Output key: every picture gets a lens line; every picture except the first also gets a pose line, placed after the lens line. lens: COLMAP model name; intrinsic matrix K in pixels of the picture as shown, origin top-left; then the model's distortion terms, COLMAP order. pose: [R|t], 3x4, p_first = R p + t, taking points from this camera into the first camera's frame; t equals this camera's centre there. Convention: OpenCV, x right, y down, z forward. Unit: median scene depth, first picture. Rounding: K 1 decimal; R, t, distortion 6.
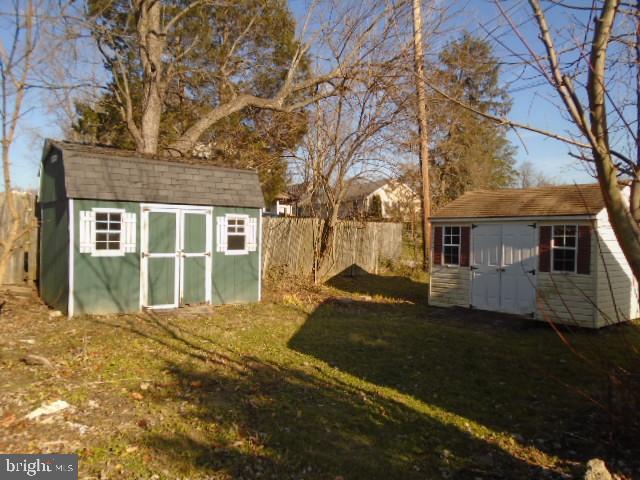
lens RADIAL K [[482.8, 0, 320.0], [0, 482.8, 240.0], [0, 0, 1]] dist [-0.031377, -0.002592]
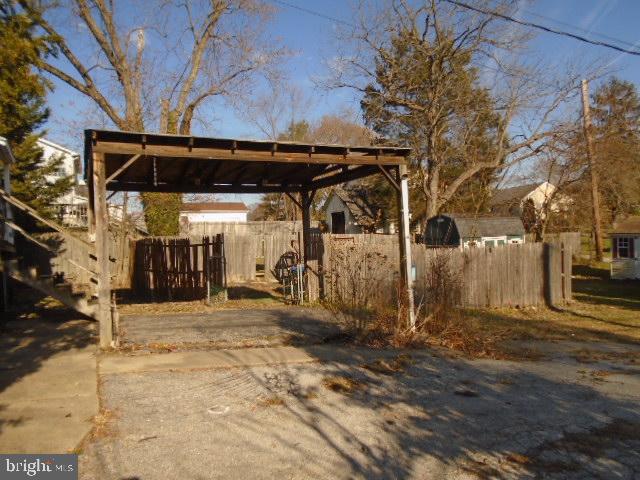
lens RADIAL K [[482.8, 0, 320.0], [0, 482.8, 240.0], [0, 0, 1]] dist [-0.031377, -0.002592]
pose [[0.967847, -0.048103, -0.246896, -0.445895], [0.048995, 0.998796, -0.002533, -0.076234], [0.246720, -0.009645, 0.969039, -1.192437]]
